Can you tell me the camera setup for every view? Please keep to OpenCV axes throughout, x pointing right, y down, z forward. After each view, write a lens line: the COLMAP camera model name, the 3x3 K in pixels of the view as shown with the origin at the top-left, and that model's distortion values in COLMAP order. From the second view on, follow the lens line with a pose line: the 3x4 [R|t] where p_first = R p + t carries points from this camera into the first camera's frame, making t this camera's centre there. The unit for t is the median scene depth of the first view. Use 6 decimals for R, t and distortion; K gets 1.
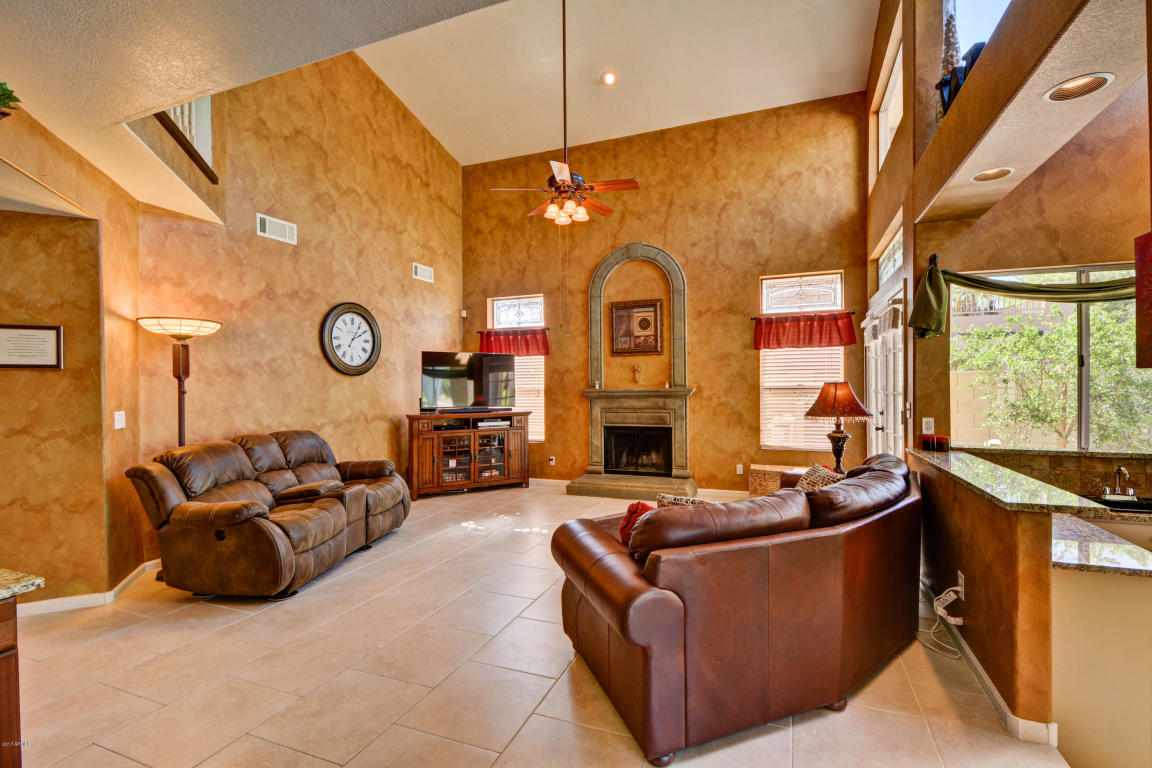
lens RADIAL K [[512.7, 0, 592.5], [0, 512.7, 385.0], [0, 0, 1]] dist [0.003504, -0.004121]
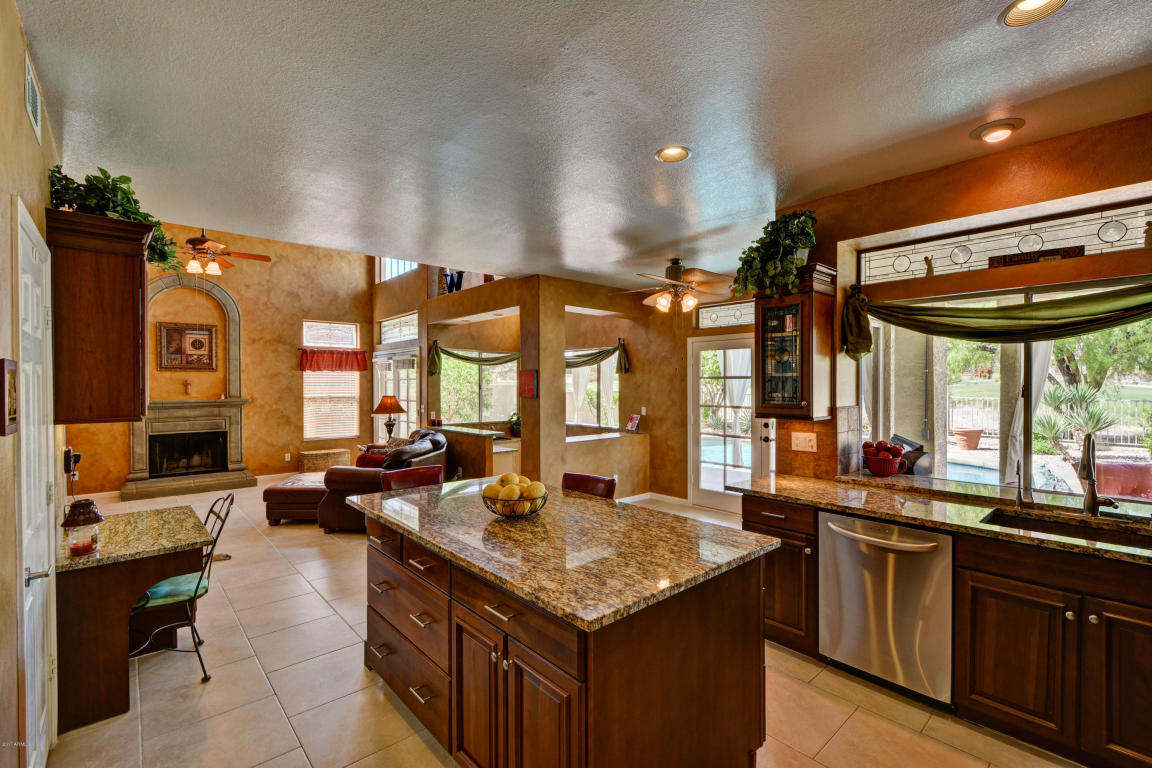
lens RADIAL K [[512.7, 0, 599.4], [0, 512.7, 388.8], [0, 0, 1]] dist [0.003504, -0.004121]
pose [[0.434871, -0.001221, 0.900492, -0.580201], [-0.002121, 0.999995, 0.002381, -0.023992], [-0.900490, -0.002946, 0.434866, -0.348332]]
